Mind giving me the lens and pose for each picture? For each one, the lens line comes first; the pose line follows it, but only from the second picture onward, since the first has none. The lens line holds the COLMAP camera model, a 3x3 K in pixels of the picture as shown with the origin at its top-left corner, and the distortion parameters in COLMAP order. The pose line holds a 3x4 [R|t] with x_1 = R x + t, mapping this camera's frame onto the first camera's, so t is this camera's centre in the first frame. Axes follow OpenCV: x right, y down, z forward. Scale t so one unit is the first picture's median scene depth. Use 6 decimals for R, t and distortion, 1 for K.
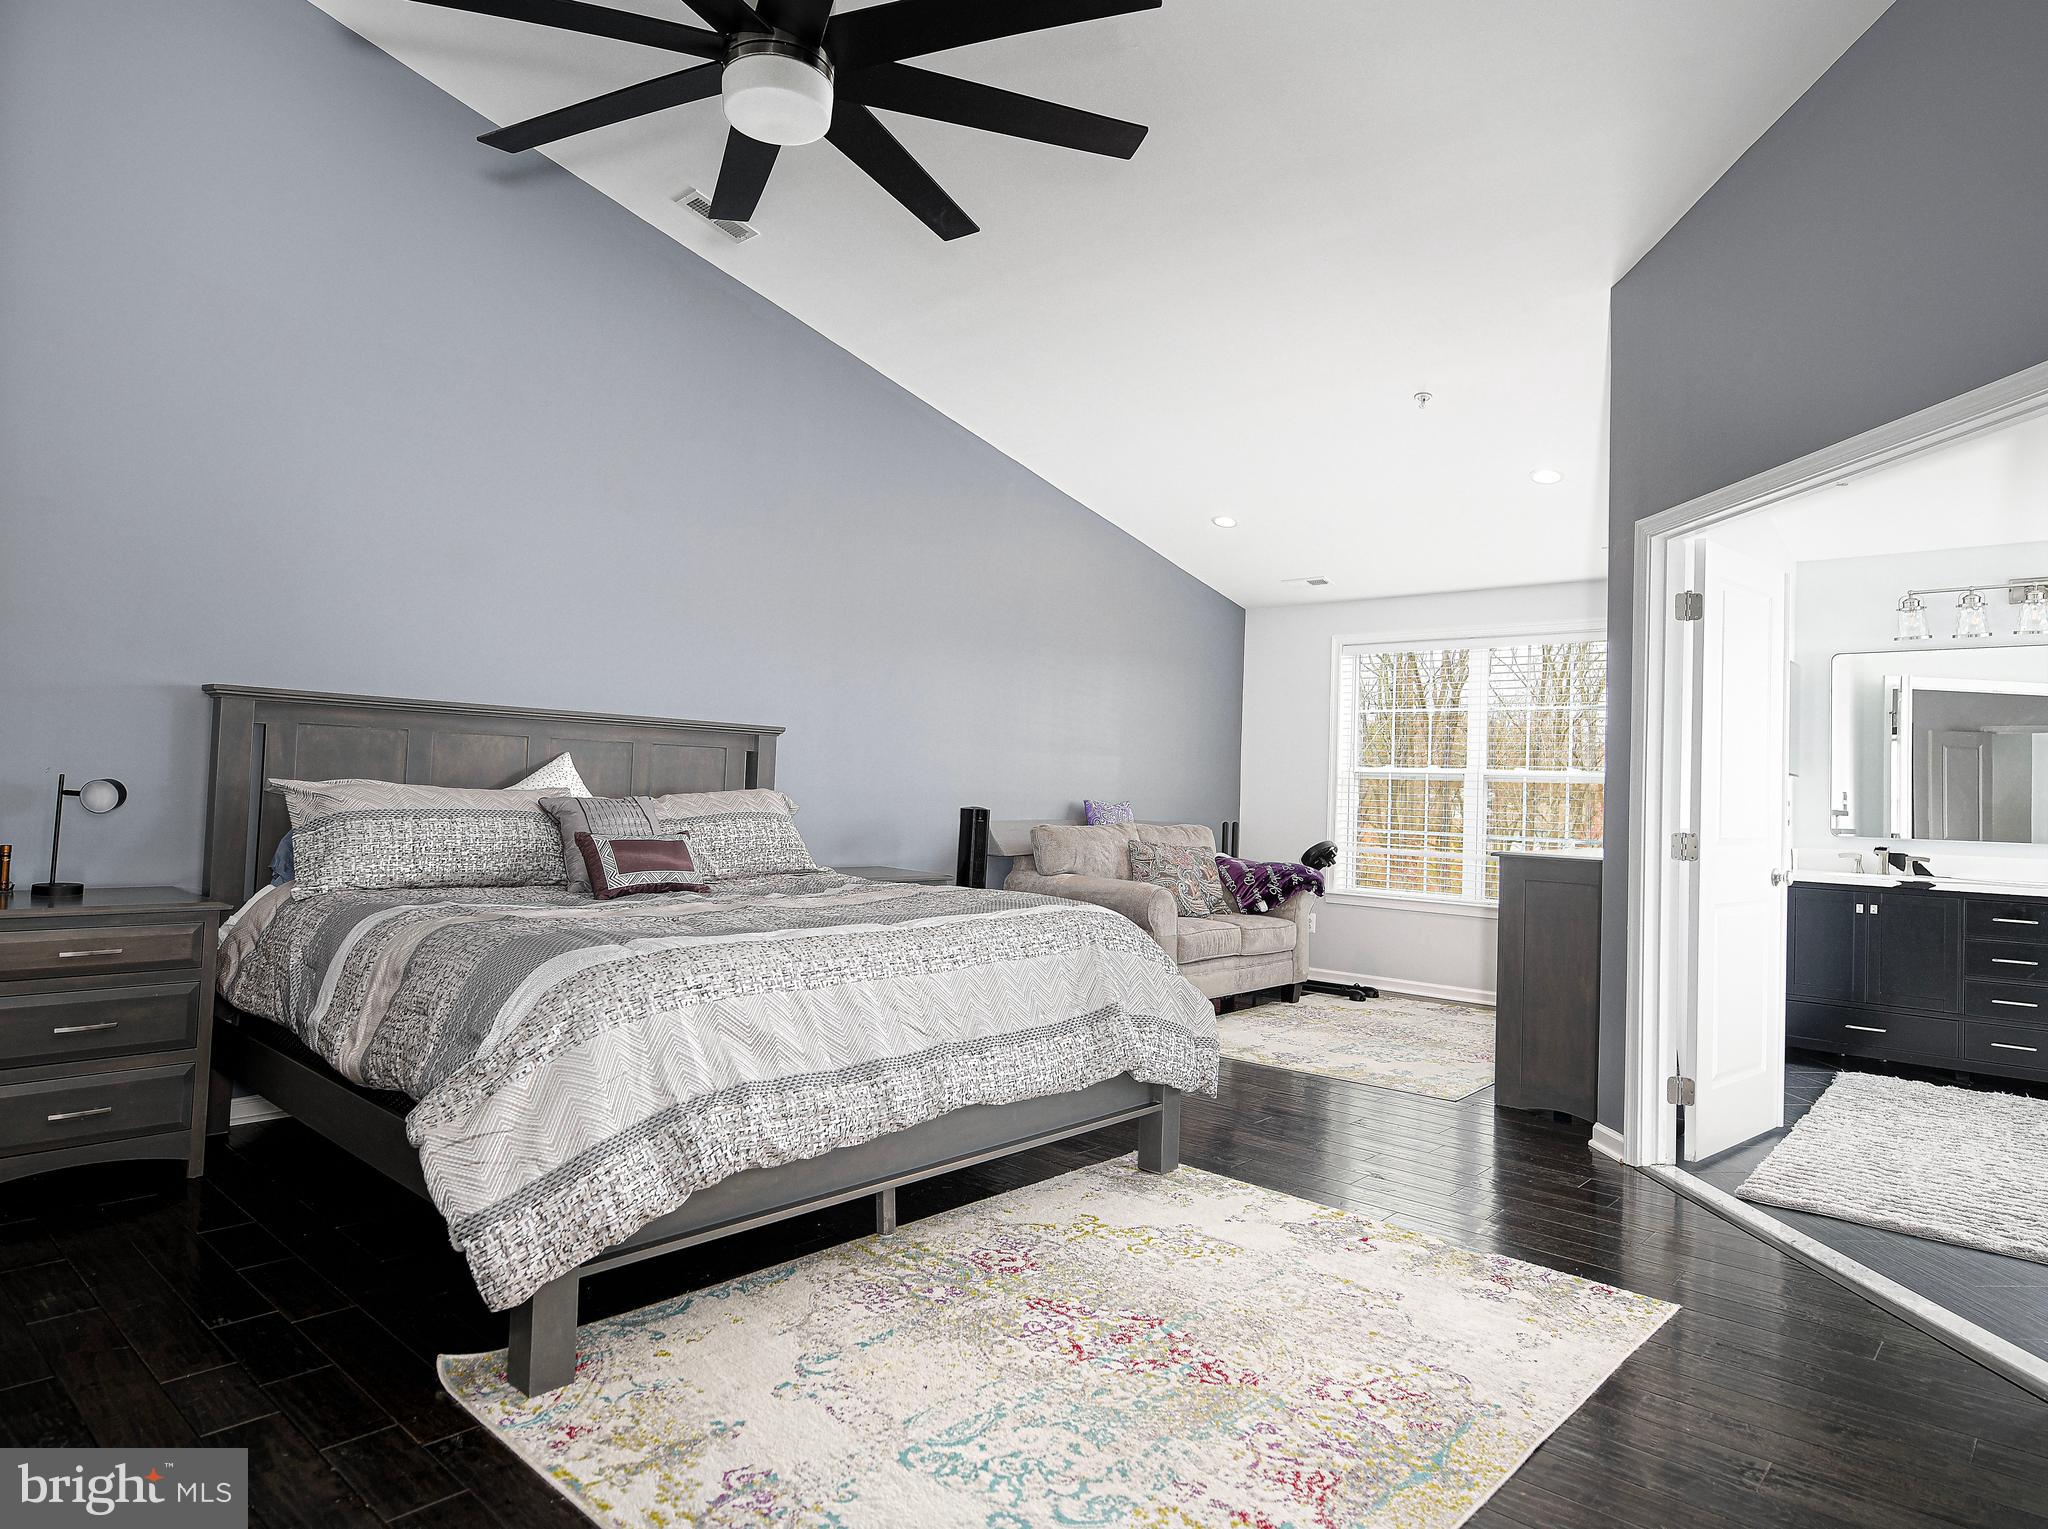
lens RADIAL K [[1194.5, 0, 1027.0], [0, 1194.5, 762.2], [0, 0, 1]] dist [-0.007622, -0.001497]
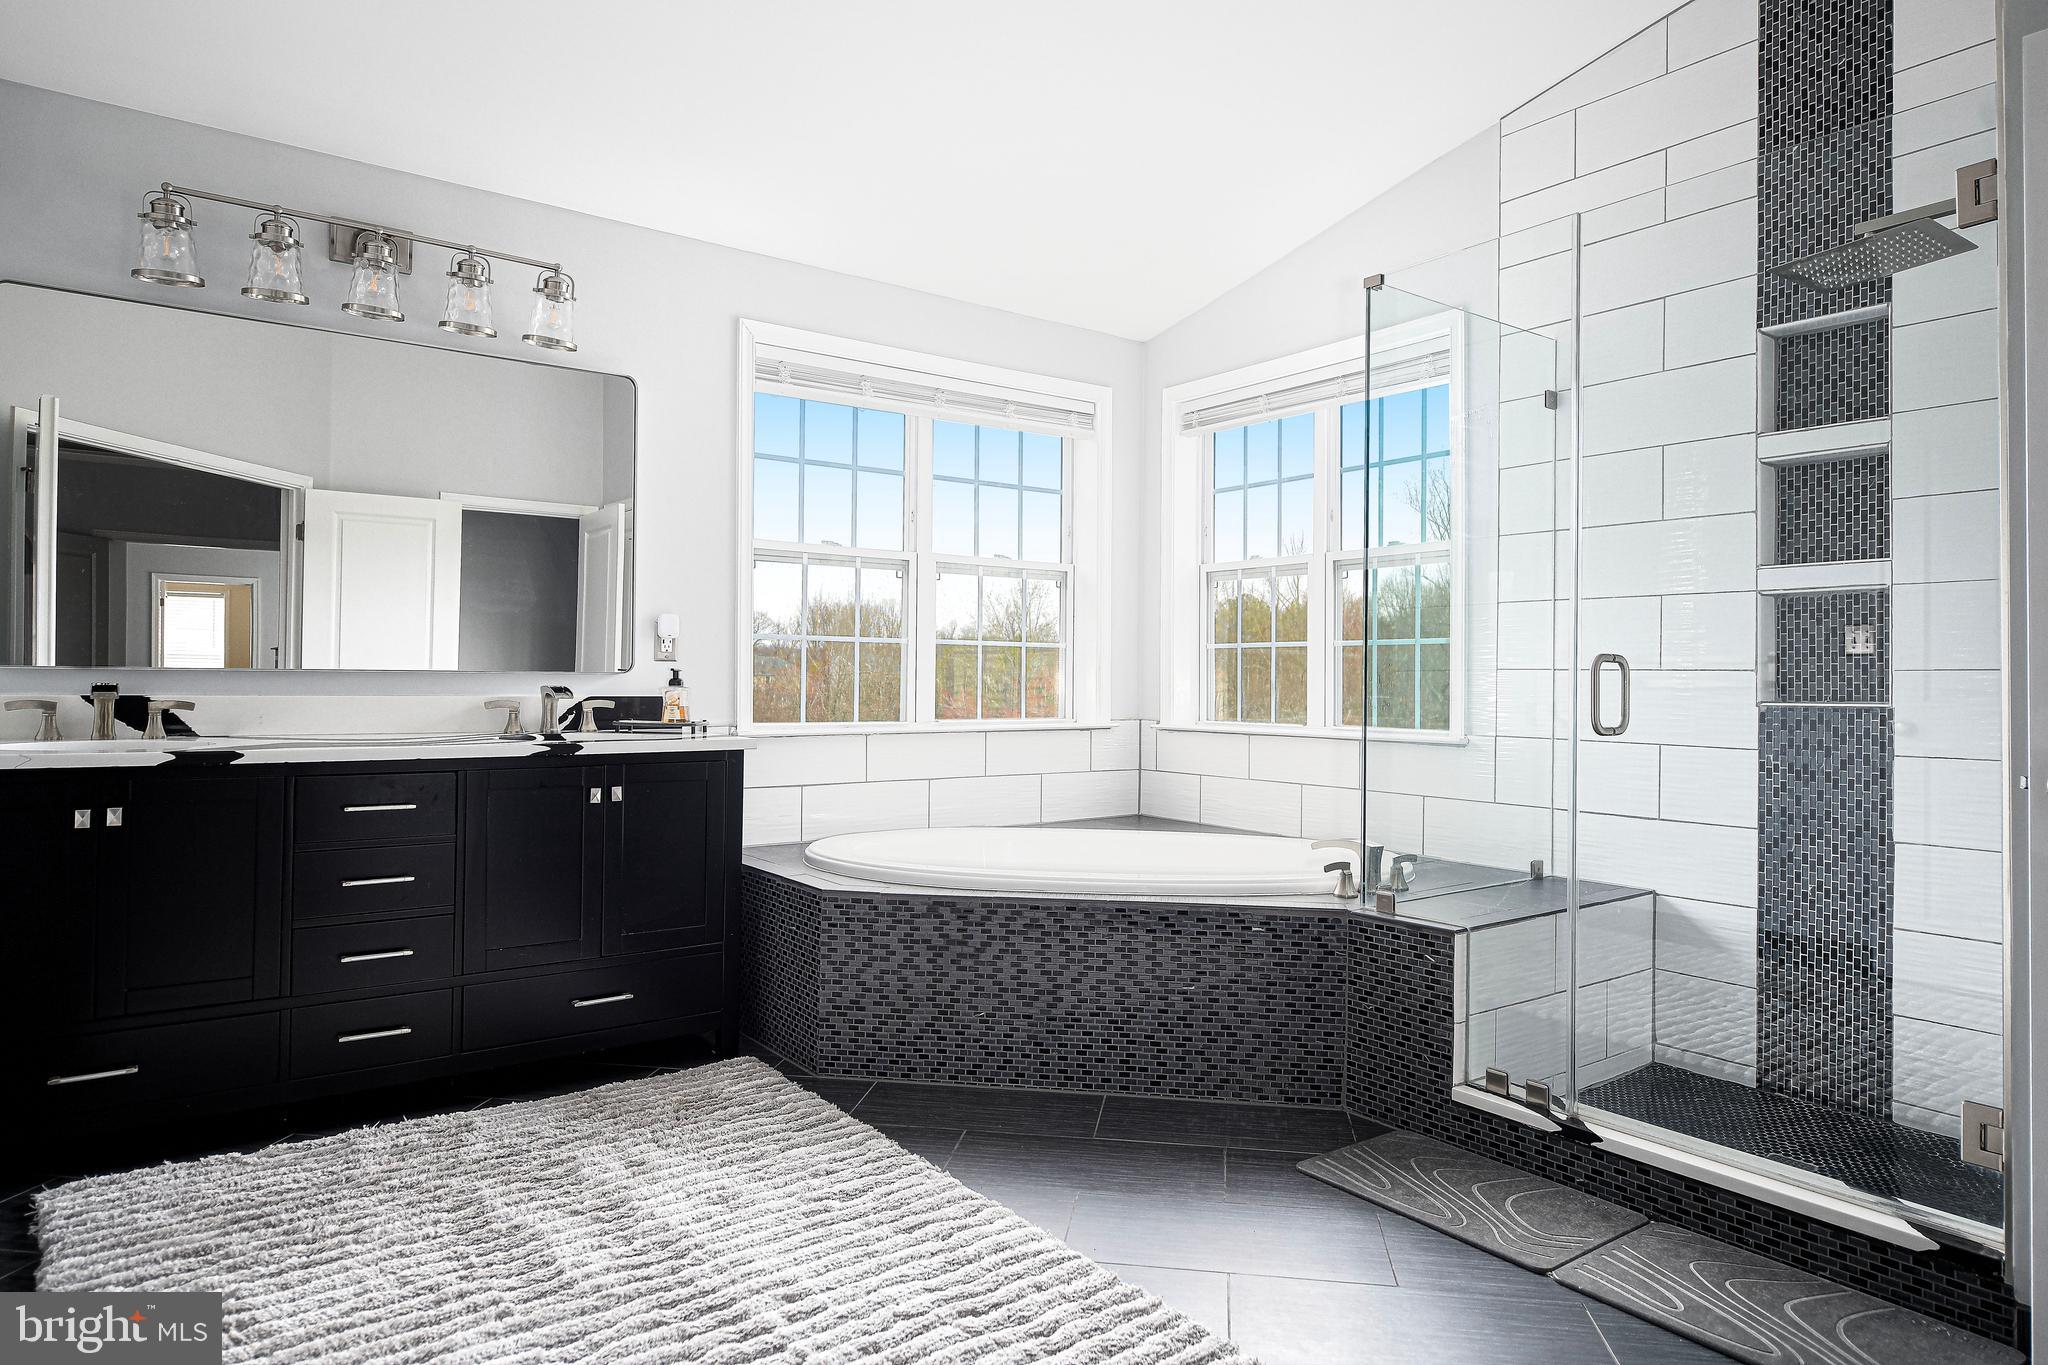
lens RADIAL K [[1231.6, 0, 1026.7], [0, 1231.6, 680.2], [0, 0, 1]] dist [0.004752, 0.001395]
pose [[0.199783, -0.027392, 0.979457, 0.290645], [-0.036435, 0.998710, 0.035362, 0.036996], [-0.979163, -0.042751, 0.198527, 0.522577]]
